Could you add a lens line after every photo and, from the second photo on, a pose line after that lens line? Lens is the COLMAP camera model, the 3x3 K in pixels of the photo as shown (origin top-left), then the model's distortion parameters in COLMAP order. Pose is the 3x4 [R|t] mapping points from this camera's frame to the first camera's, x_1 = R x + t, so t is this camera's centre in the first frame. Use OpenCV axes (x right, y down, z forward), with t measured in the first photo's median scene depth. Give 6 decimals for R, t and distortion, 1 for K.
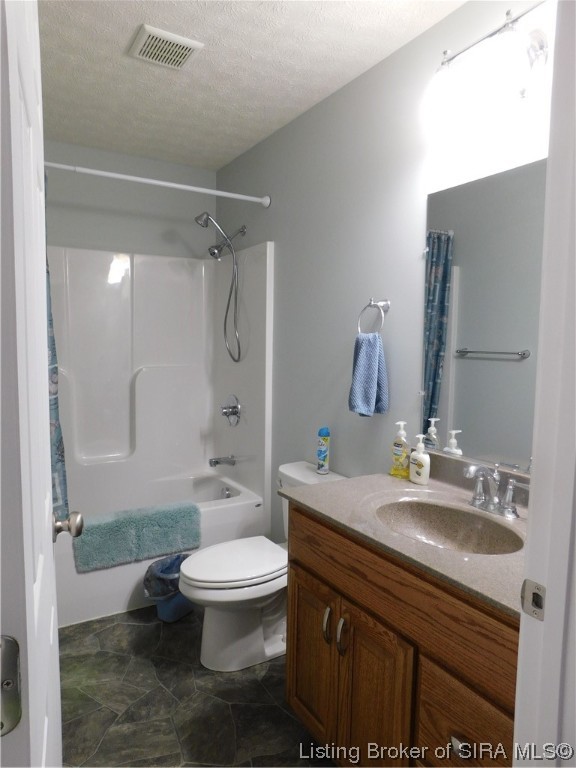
lens RADIAL K [[507.9, 0, 284.4], [0, 507.9, 384.5], [0, 0, 1]] dist [-0.067964, 0.053864]
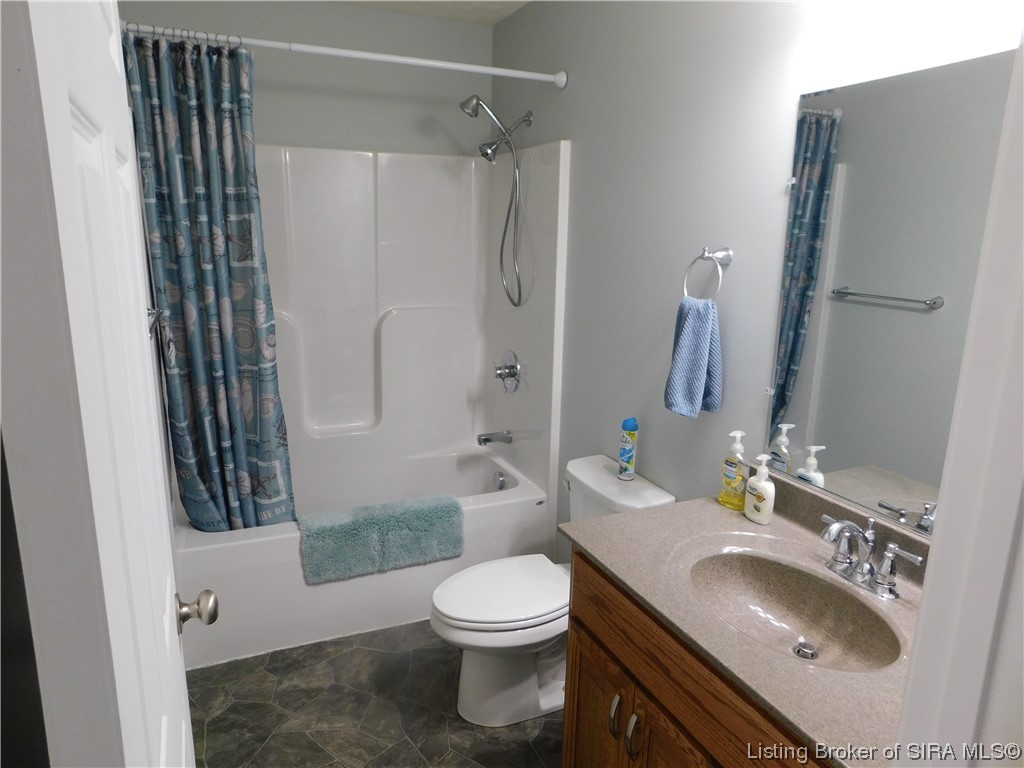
lens RADIAL K [[677.2, 0, 511.5], [0, 677.2, 382.3], [0, 0, 1]] dist [-0.067964, 0.053864]
pose [[0.992988, 0.033075, -0.113497, 0.017719], [-0.017584, 0.990708, 0.134867, -0.092287], [0.116903, -0.131926, 0.984342, 0.040404]]
